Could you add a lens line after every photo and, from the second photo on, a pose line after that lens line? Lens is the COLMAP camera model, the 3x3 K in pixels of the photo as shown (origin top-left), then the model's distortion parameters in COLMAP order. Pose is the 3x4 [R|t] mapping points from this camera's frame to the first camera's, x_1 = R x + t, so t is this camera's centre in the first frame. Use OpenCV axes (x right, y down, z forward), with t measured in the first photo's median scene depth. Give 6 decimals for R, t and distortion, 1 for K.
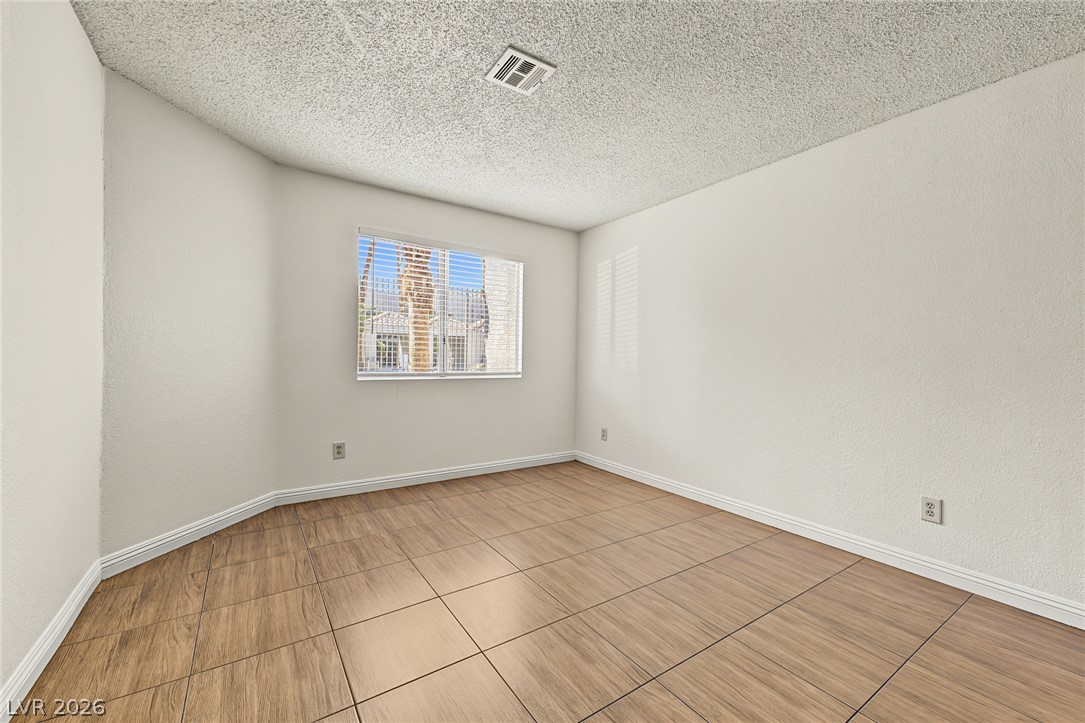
lens RADIAL K [[429.3, 0, 547.5], [0, 429.3, 361.7], [0, 0, 1]] dist [0.018957, -0.004513]
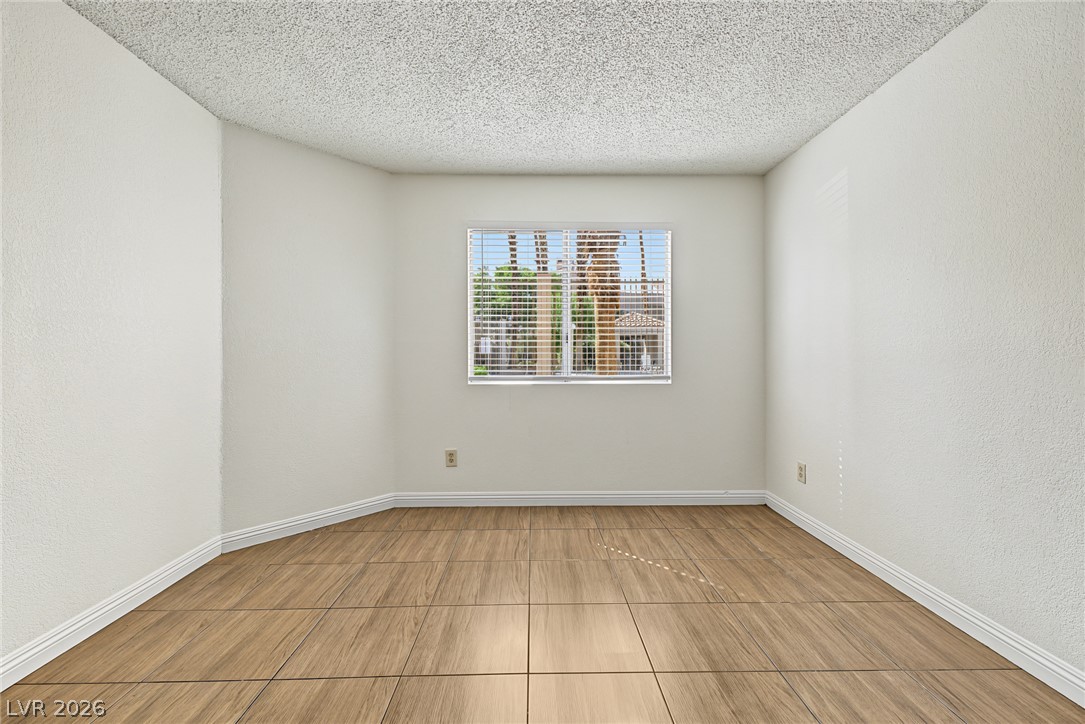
lens RADIAL K [[455.1, 0, 540.1], [0, 455.1, 355.9], [0, 0, 1]] dist [0.011140, -0.003008]
pose [[0.838110, -0.018771, -0.545179, 0.249109], [0.010971, 0.999786, -0.017558, -0.000345], [0.545391, 0.008734, 0.838136, 0.281741]]
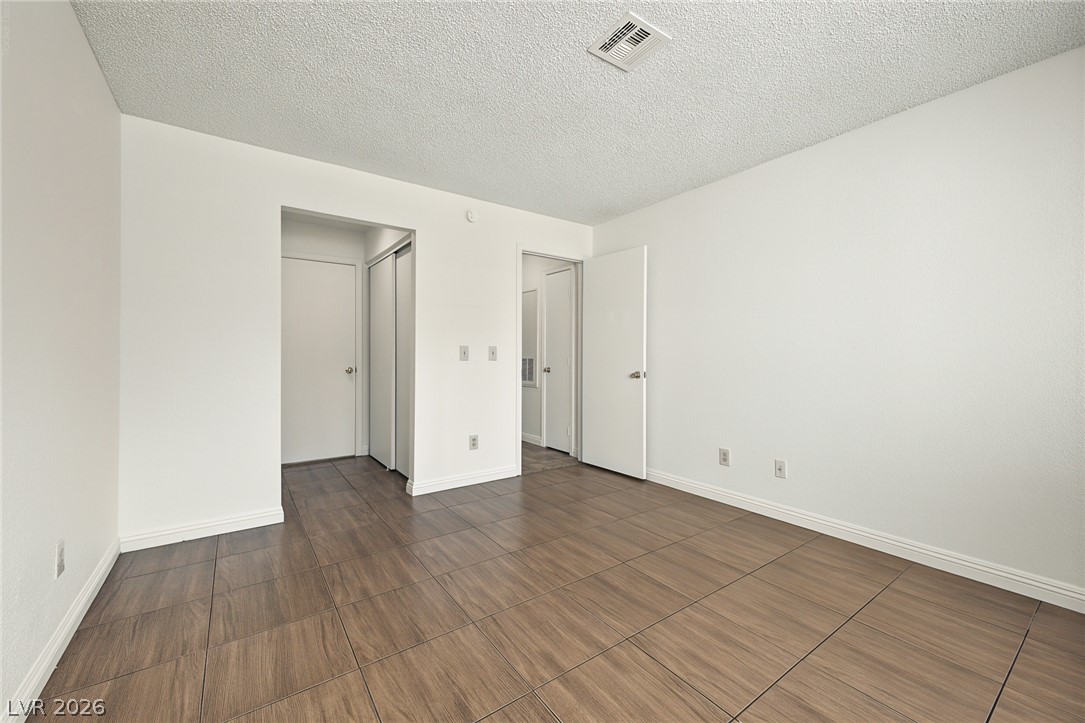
lens RADIAL K [[429.3, 0, 545.4], [0, 429.3, 358.1], [0, 0, 1]] dist [0.018957, -0.004513]
pose [[-0.999618, -0.018559, -0.020484, 0.074978], [-0.018734, 0.999790, 0.008363, -0.006417], [0.020324, 0.008743, -0.999755, 1.219634]]
